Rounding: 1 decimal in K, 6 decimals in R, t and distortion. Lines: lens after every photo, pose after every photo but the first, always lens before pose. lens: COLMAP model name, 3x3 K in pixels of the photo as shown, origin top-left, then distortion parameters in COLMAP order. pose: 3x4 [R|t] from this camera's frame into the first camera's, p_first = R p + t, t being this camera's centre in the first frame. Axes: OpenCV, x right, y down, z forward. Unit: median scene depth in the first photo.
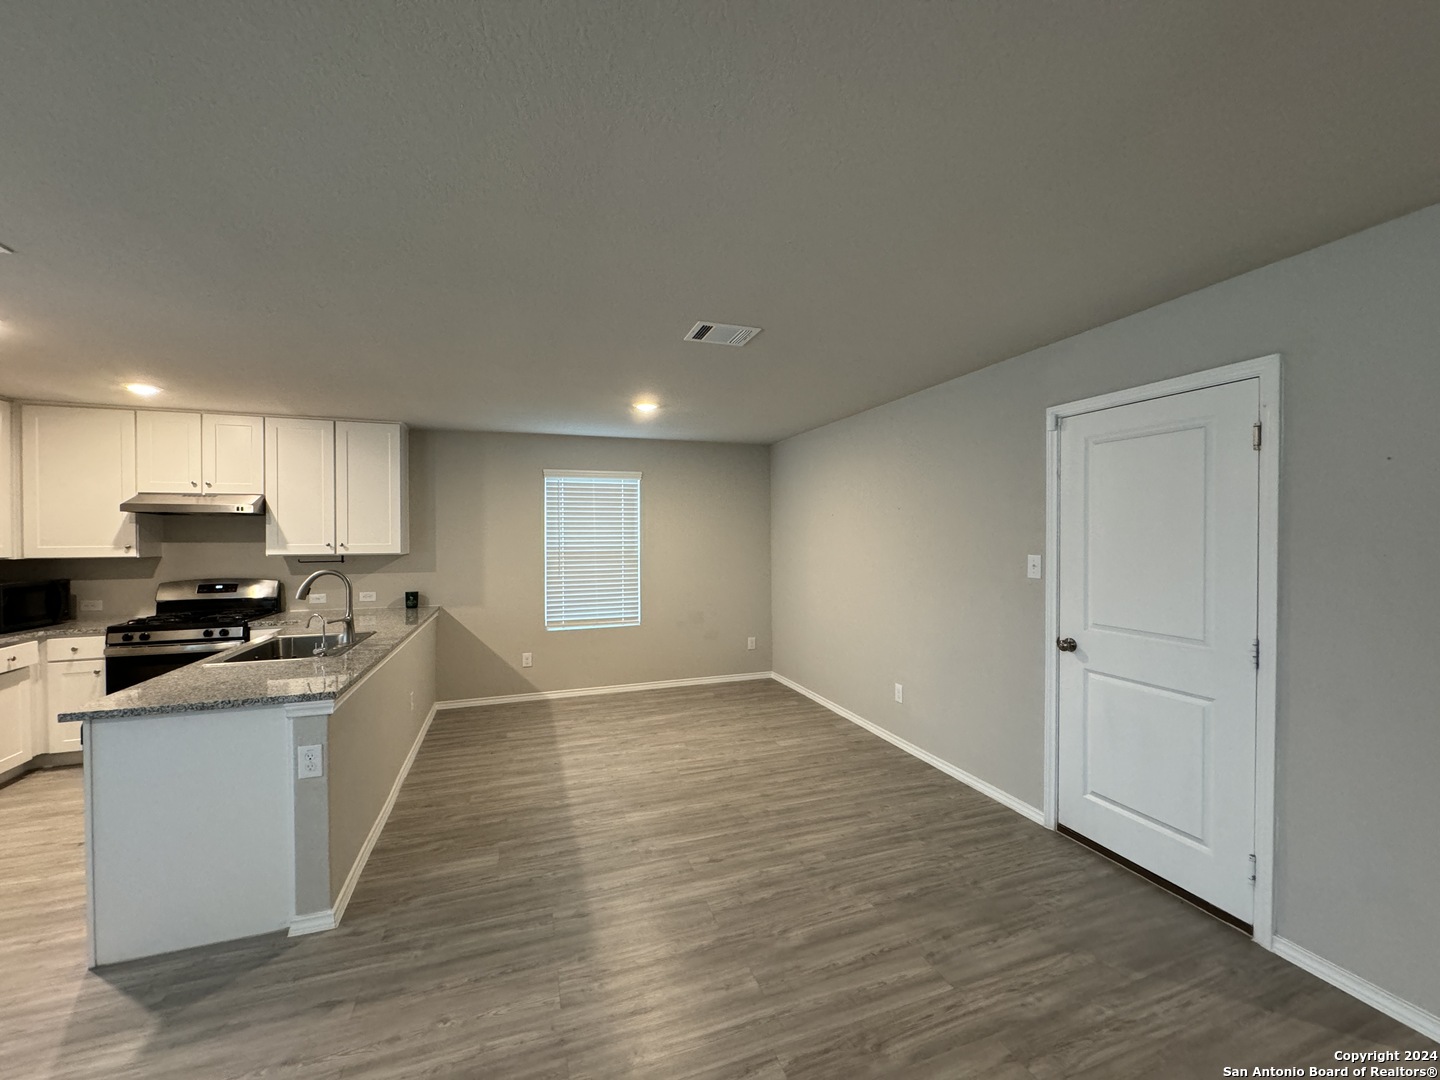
lens RADIAL K [[575.2, 0, 719.0], [0, 575.2, 539.6], [0, 0, 1]] dist [-0.001913, 0.000231]
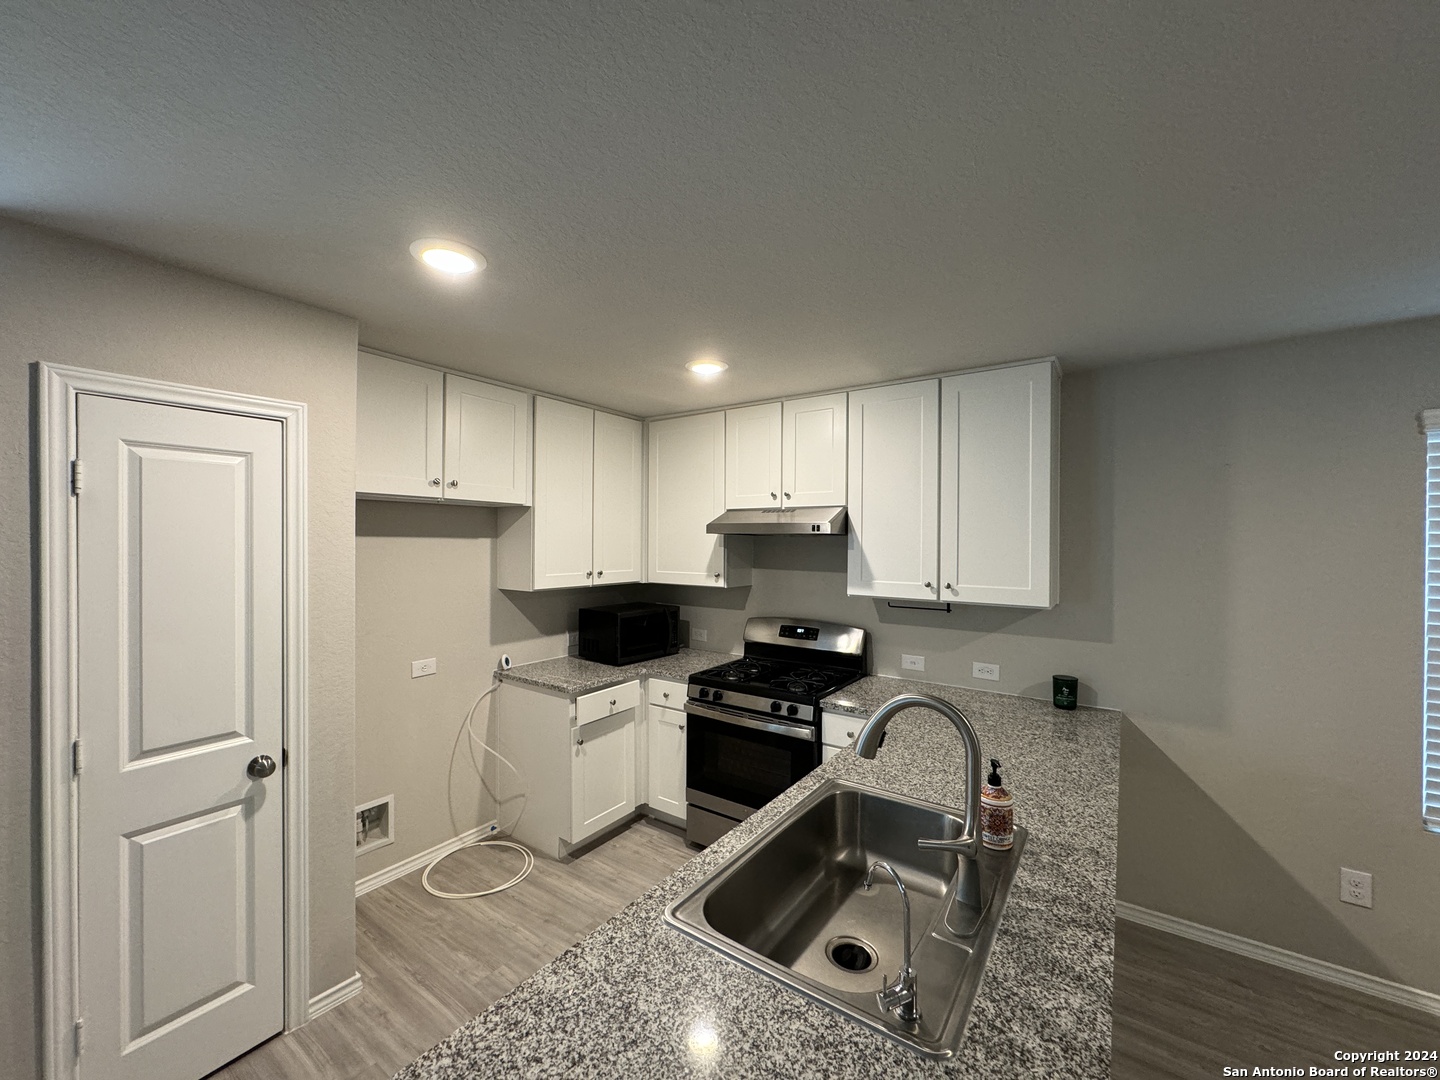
lens RADIAL K [[575.2, 0, 719.0], [0, 575.2, 539.6], [0, 0, 1]] dist [-0.001913, 0.000231]
pose [[0.580089, 0.008832, -0.814505, -0.346311], [-0.012530, 0.999920, 0.001919, -0.040518], [0.814457, 0.009092, 0.580153, 0.515954]]
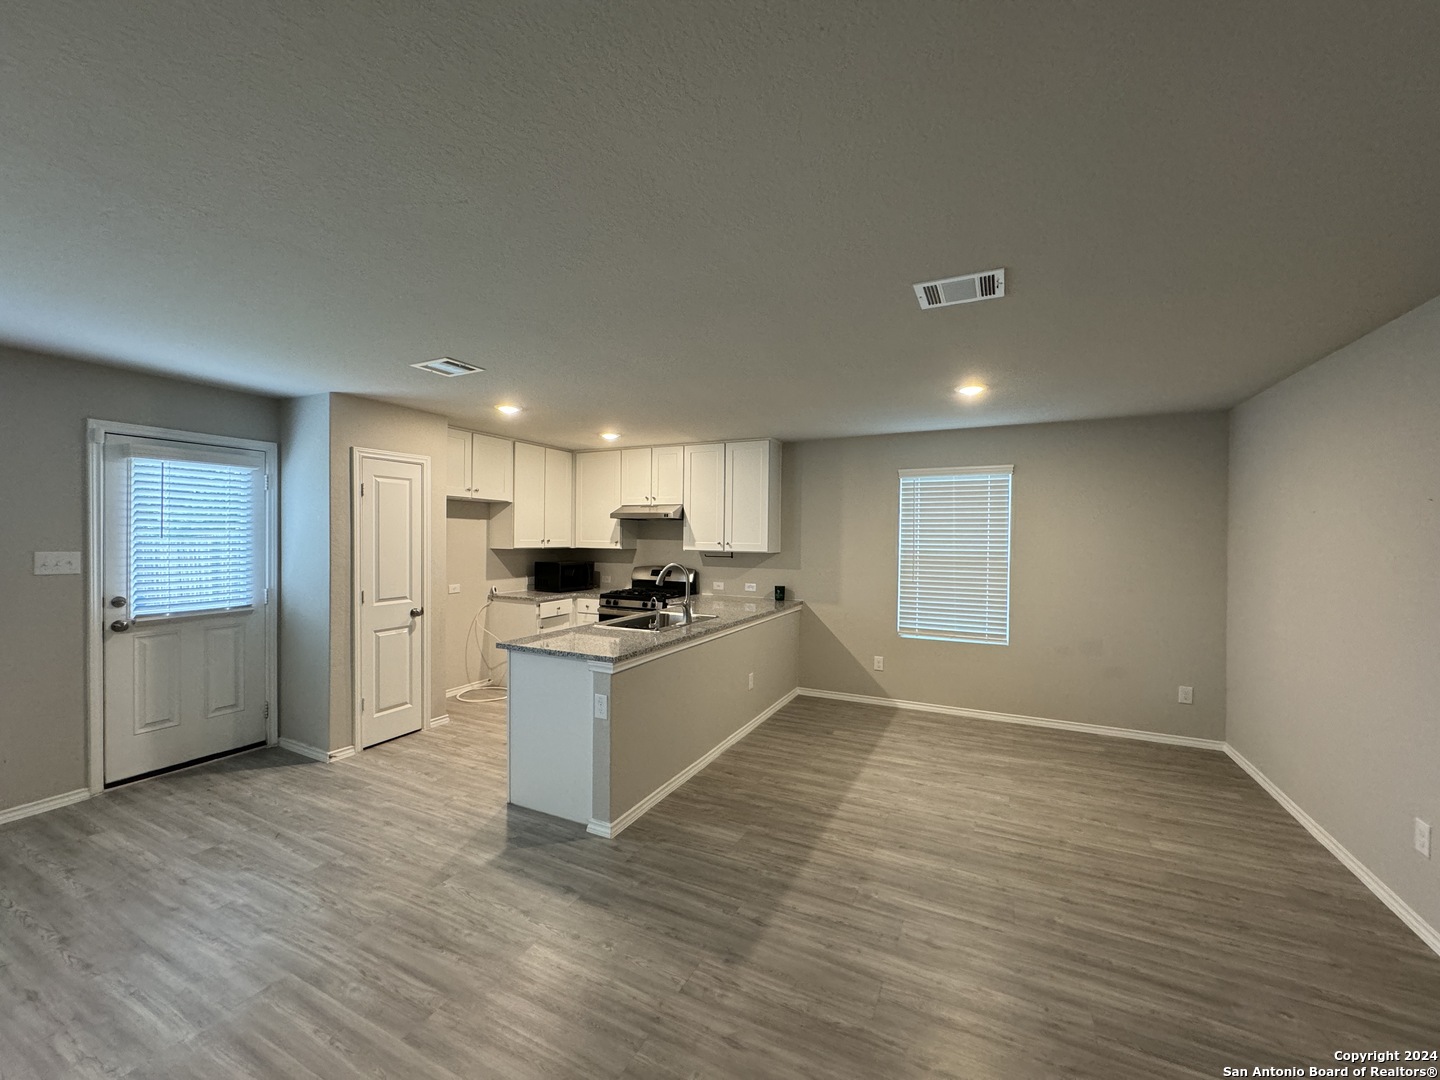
lens RADIAL K [[575.2, 0, 719.0], [0, 575.2, 539.6], [0, 0, 1]] dist [-0.001913, 0.000231]
pose [[0.700773, 0.017048, -0.713180, 0.228924], [-0.017196, 0.999828, 0.007004, -0.008200], [0.713177, 0.007355, 0.700946, 0.139057]]
